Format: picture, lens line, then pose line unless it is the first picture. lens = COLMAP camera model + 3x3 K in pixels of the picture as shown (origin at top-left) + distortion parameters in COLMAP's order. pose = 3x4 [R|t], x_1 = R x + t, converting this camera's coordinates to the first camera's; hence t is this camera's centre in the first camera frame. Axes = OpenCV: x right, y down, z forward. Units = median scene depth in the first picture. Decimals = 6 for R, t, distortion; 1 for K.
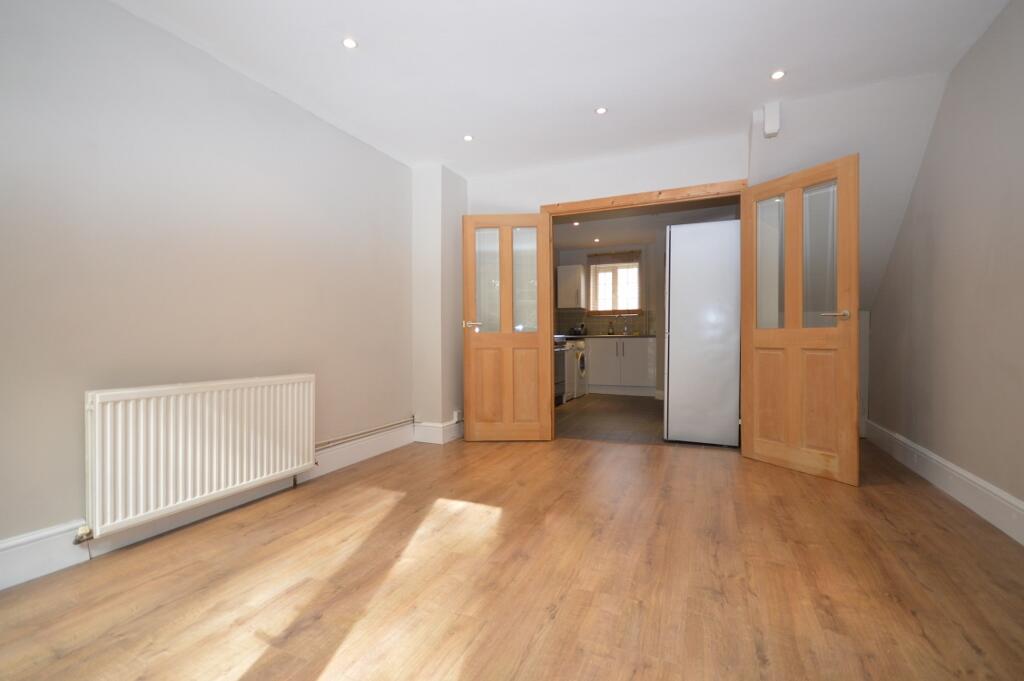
lens RADIAL K [[458.8, 0, 511.6], [0, 458.8, 343.2], [0, 0, 1]] dist [-0.000320, -0.000258]
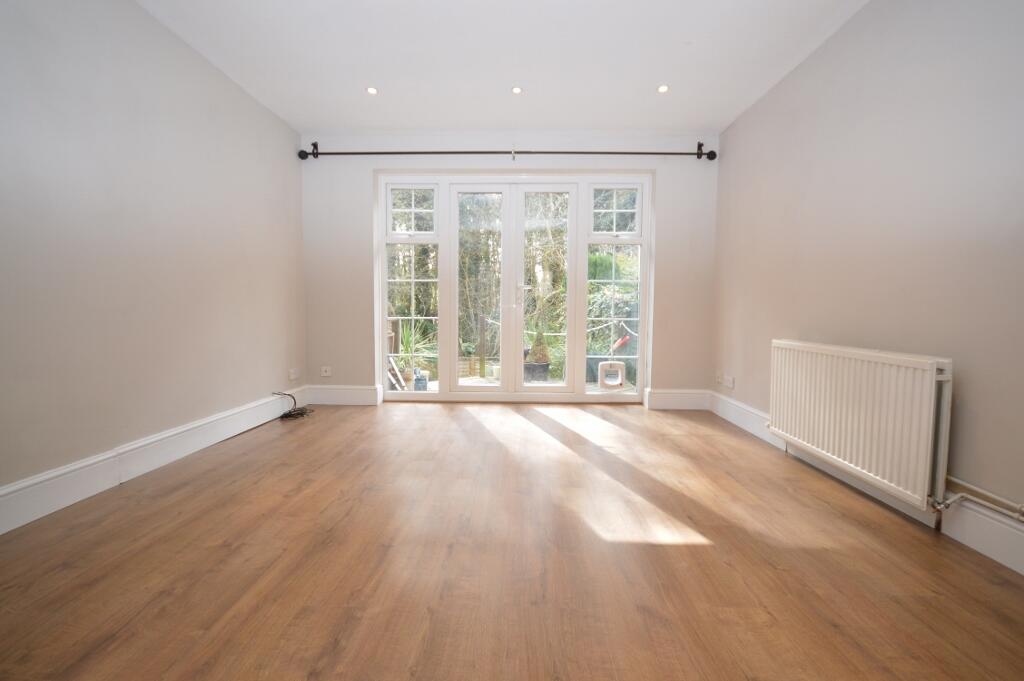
lens RADIAL K [[458.8, 0, 511.6], [0, 458.8, 343.2], [0, 0, 1]] dist [-0.000320, -0.000258]
pose [[-0.925990, 0.024901, -0.376726, 0.126432], [-0.006488, 0.996626, 0.081823, -0.000029], [0.377492, 0.078211, -0.922704, 0.539989]]
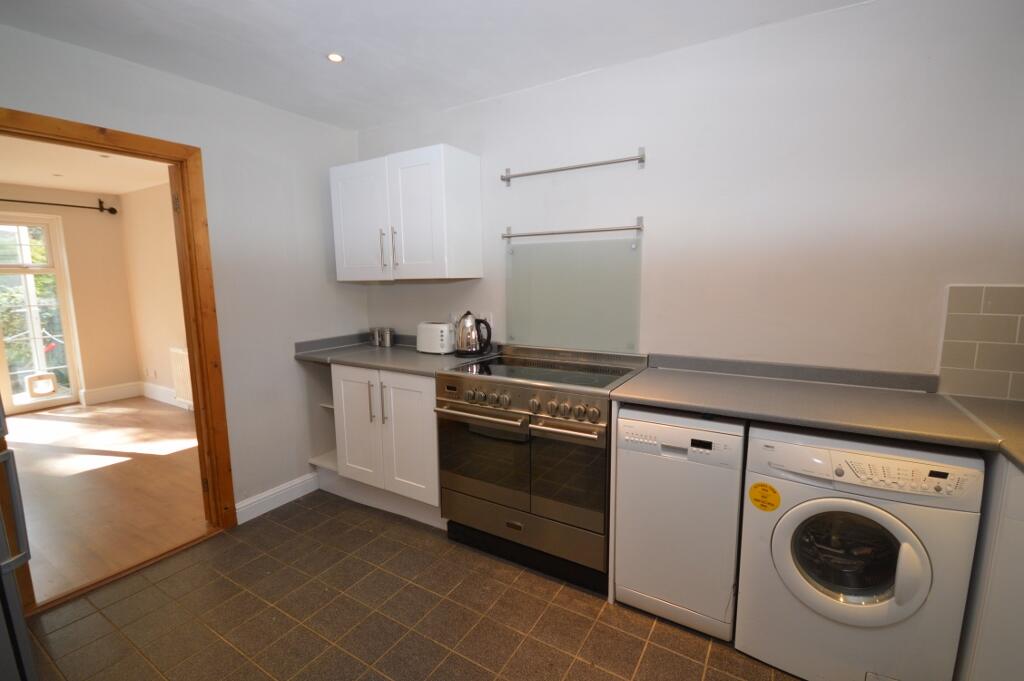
lens RADIAL K [[460.5, 0, 484.6], [0, 460.5, 330.8], [0, 0, 1]] dist [-0.002984, -0.000542]
pose [[-0.171445, 0.133768, -0.976070, 0.363702], [0.012429, 0.990954, 0.133625, -0.087695], [0.985115, 0.010778, -0.171557, 0.859768]]
